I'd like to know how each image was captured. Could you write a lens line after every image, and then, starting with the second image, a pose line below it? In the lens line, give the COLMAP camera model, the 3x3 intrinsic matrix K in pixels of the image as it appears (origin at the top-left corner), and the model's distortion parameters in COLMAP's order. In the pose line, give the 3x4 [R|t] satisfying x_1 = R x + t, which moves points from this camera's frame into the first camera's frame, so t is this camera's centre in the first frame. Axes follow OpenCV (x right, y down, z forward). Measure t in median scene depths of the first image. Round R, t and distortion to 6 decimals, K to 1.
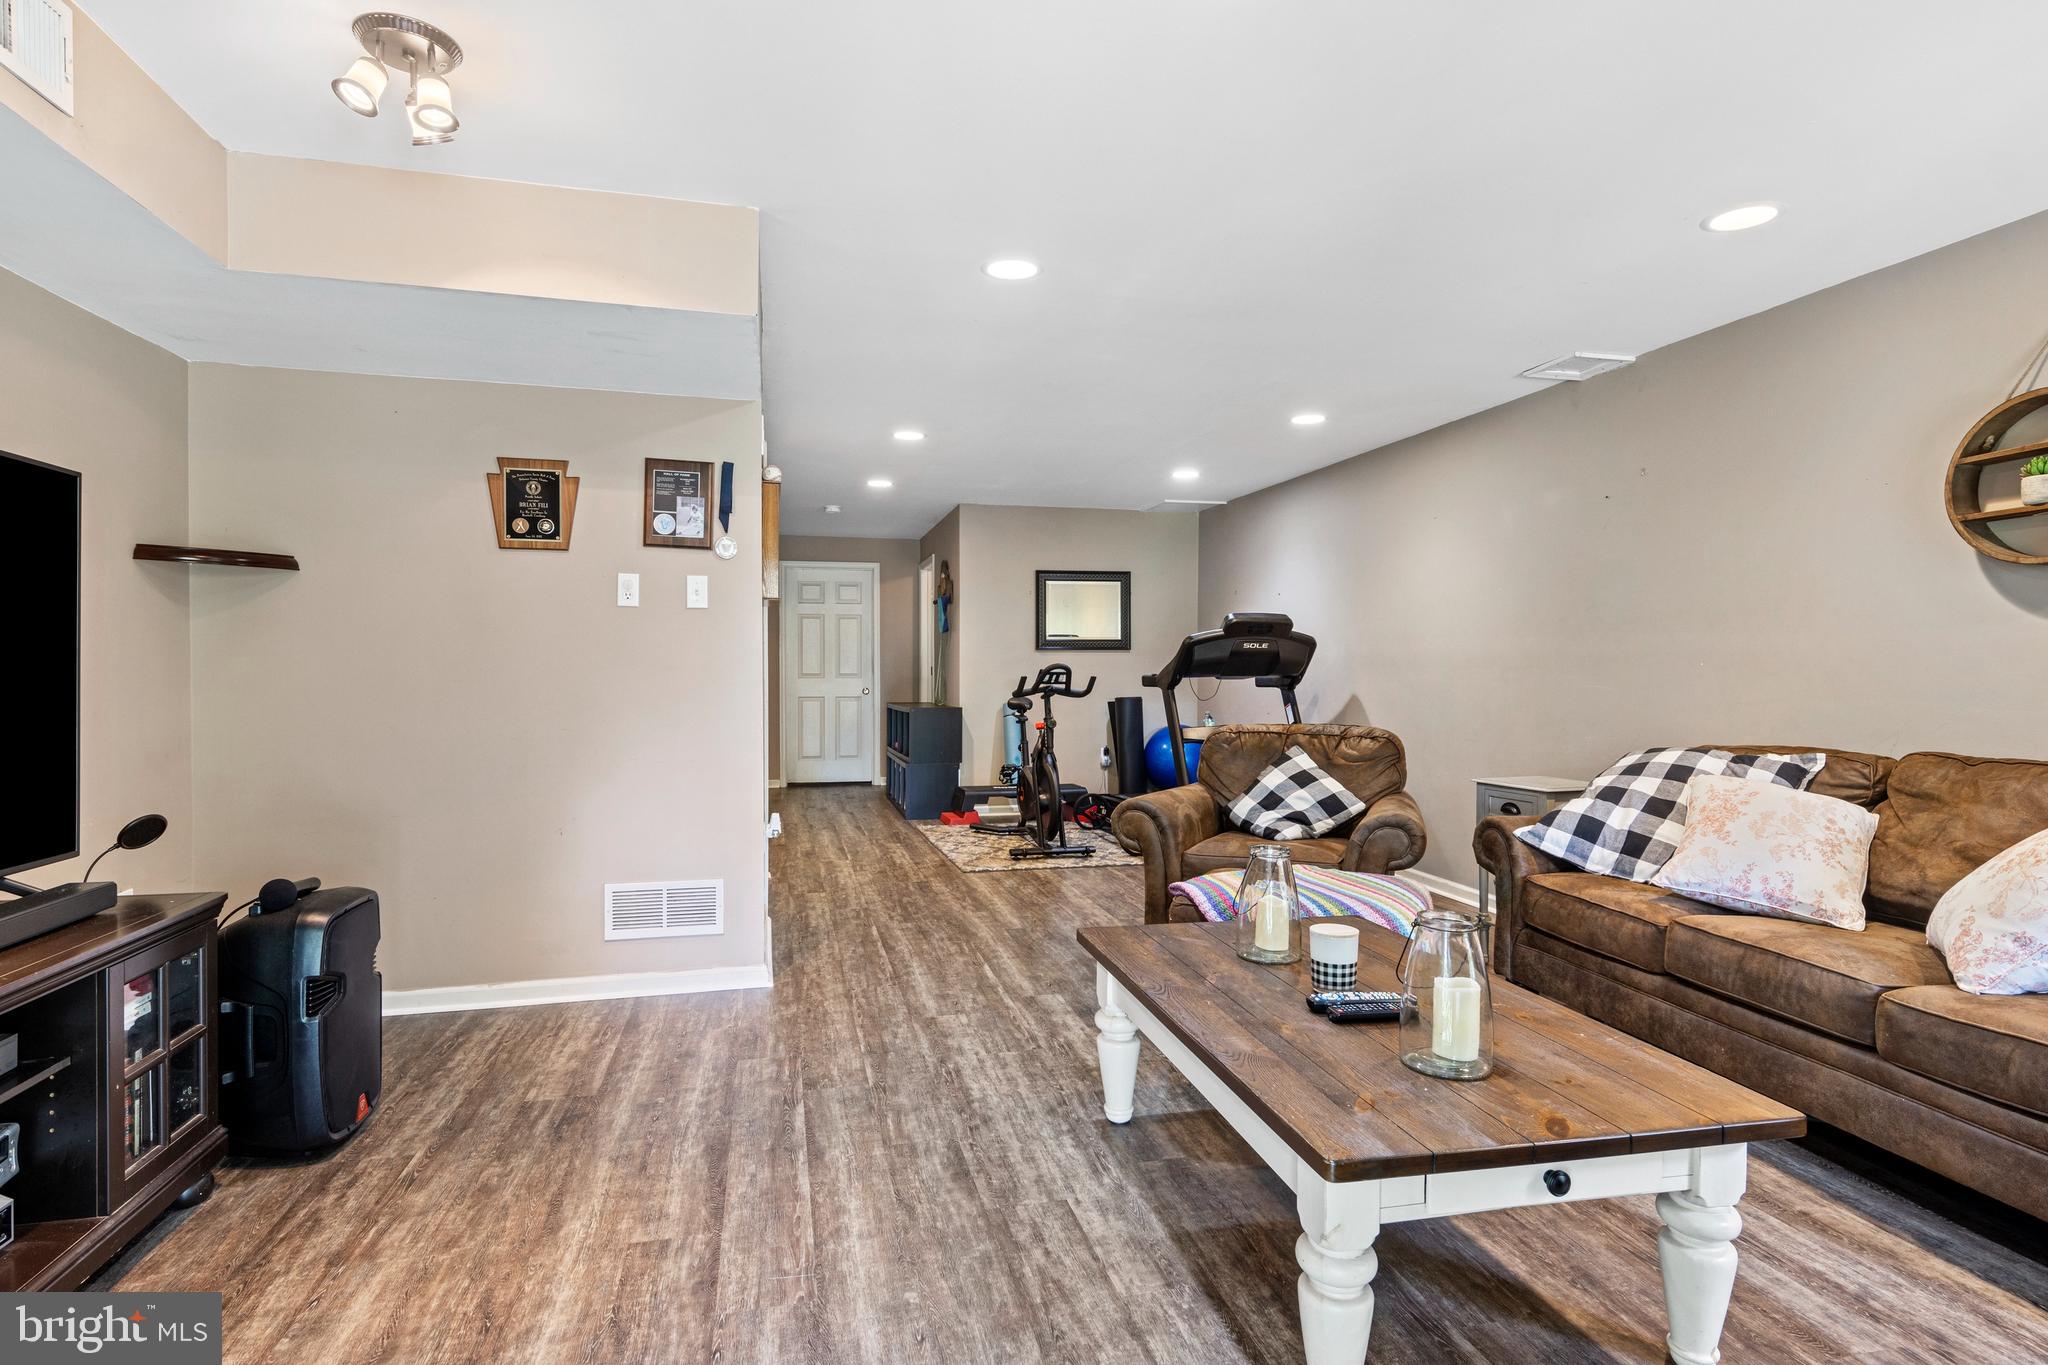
lens RADIAL K [[1048.3, 0, 1022.4], [0, 1048.3, 679.5], [0, 0, 1]] dist [0.012909, -0.003019]
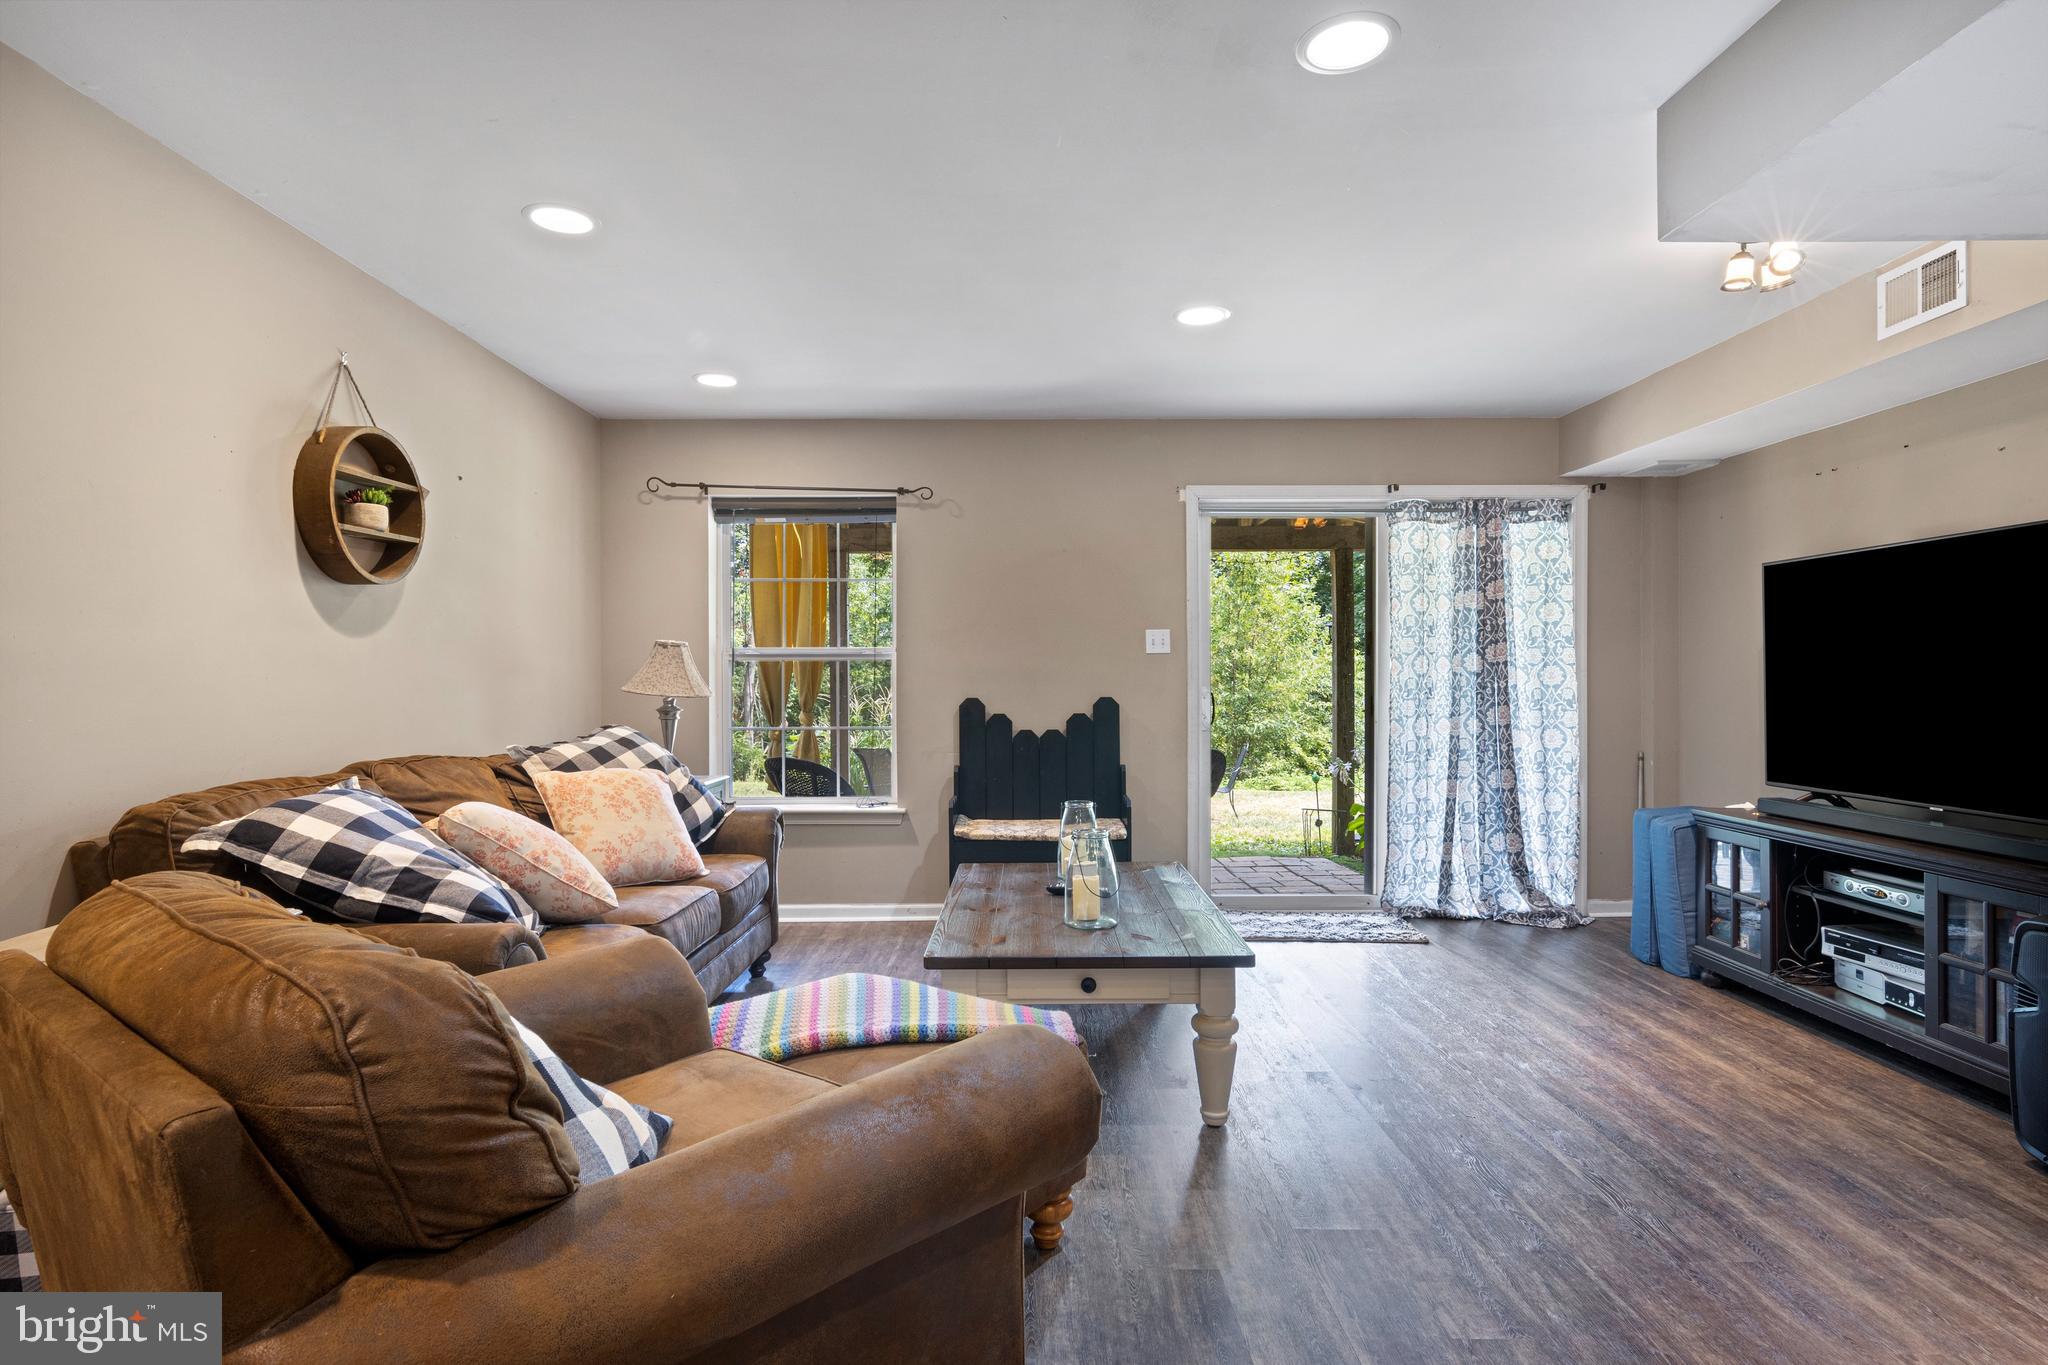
lens RADIAL K [[1048.3, 0, 1022.4], [0, 1048.3, 679.5], [0, 0, 1]] dist [0.012909, -0.003019]
pose [[-0.975525, -0.000230, 0.219887, 0.057022], [0.003186, 0.999880, 0.015182, -0.026843], [-0.219864, 0.015511, -0.975407, 2.234216]]
